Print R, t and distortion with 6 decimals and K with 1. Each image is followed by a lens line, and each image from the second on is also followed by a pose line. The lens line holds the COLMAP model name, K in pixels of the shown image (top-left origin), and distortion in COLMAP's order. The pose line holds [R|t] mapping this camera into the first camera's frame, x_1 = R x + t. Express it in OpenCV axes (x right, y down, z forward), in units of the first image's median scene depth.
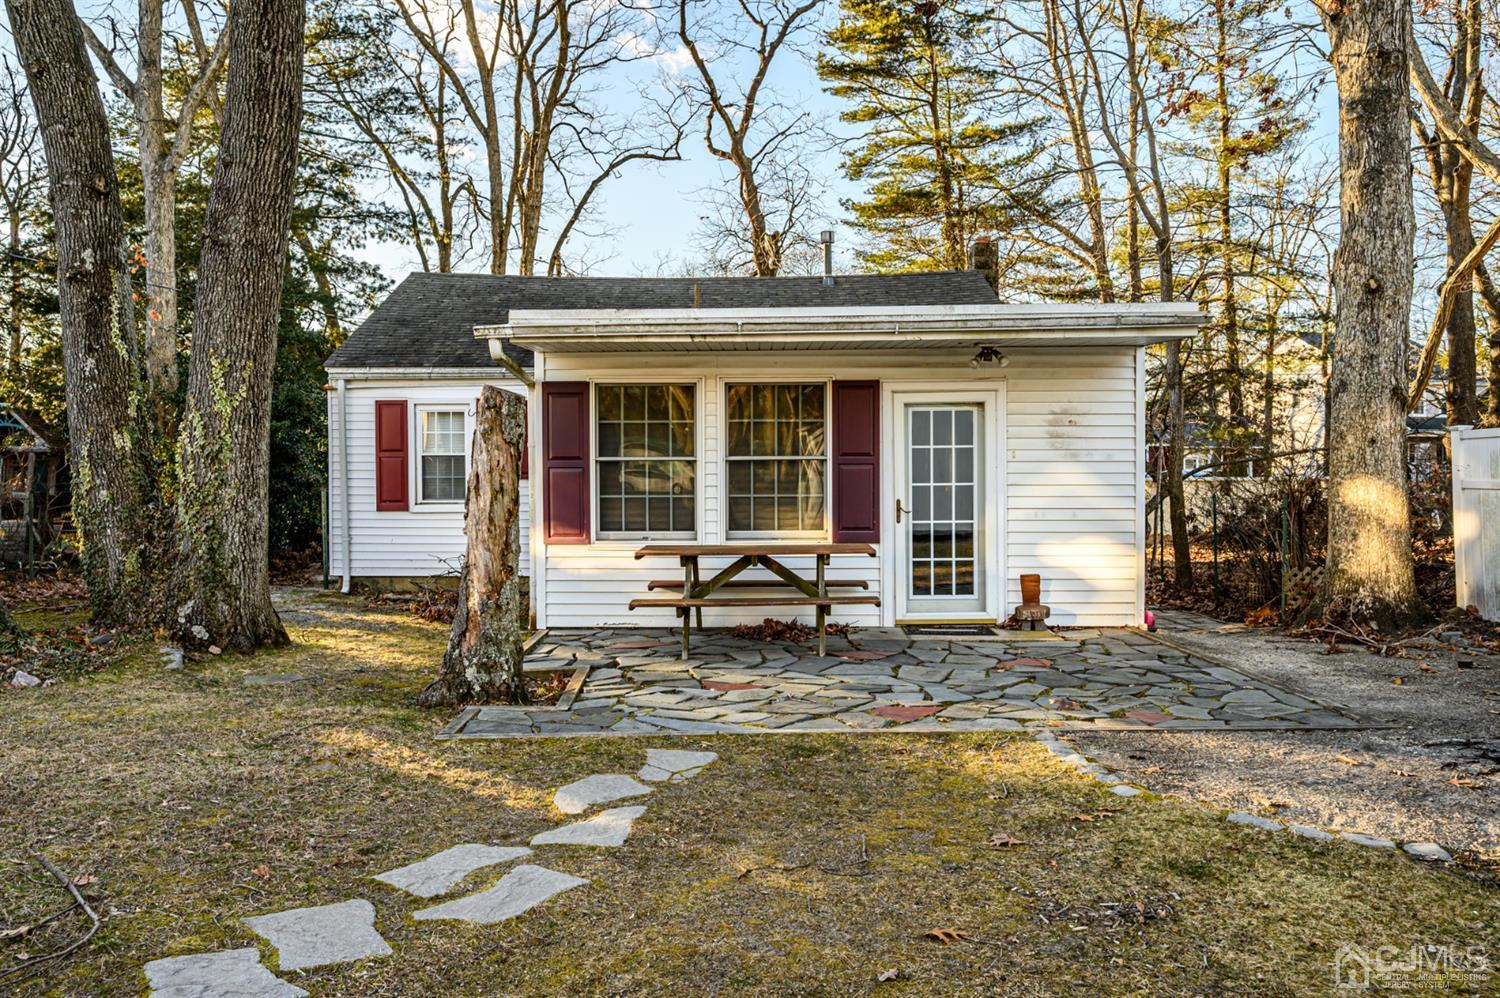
lens RADIAL K [[1130.7, 0, 748.7], [0, 1130.7, 487.4], [0, 0, 1]] dist [-0.001018, 0.001267]
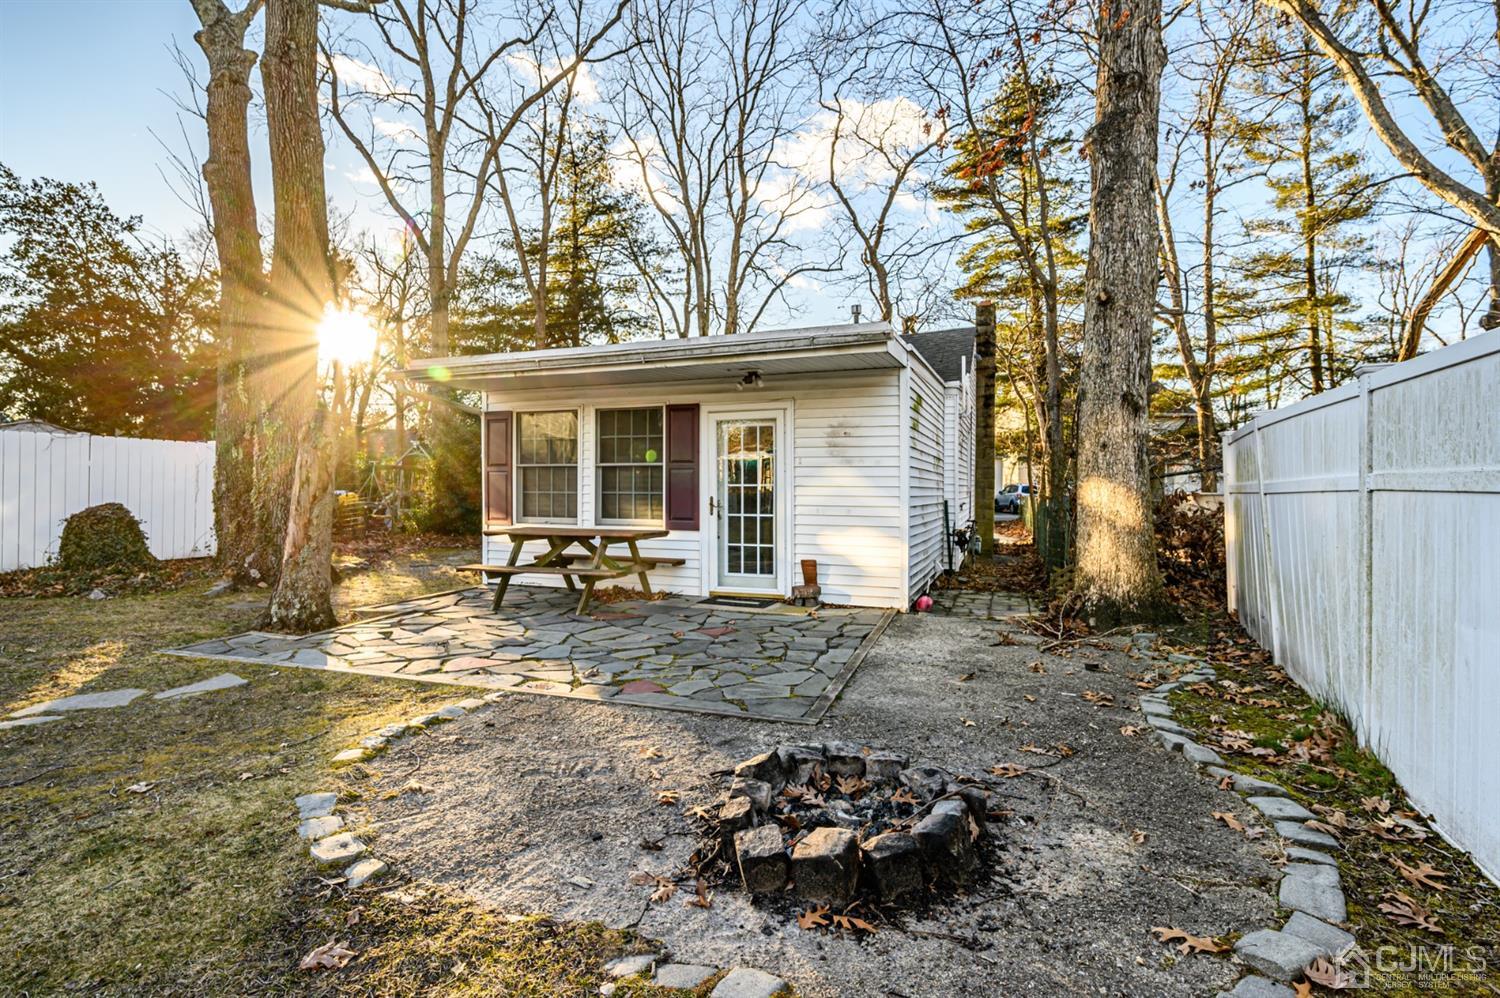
lens RADIAL K [[733.9, 0, 750.5], [0, 733.9, 489.1], [0, 0, 1]] dist [-0.001393, -0.000097]
pose [[0.940277, 0.009108, -0.340289, 0.455112], [-0.013920, 0.999835, -0.011703, 0.011315], [0.340126, 0.015741, 0.940248, 0.238466]]
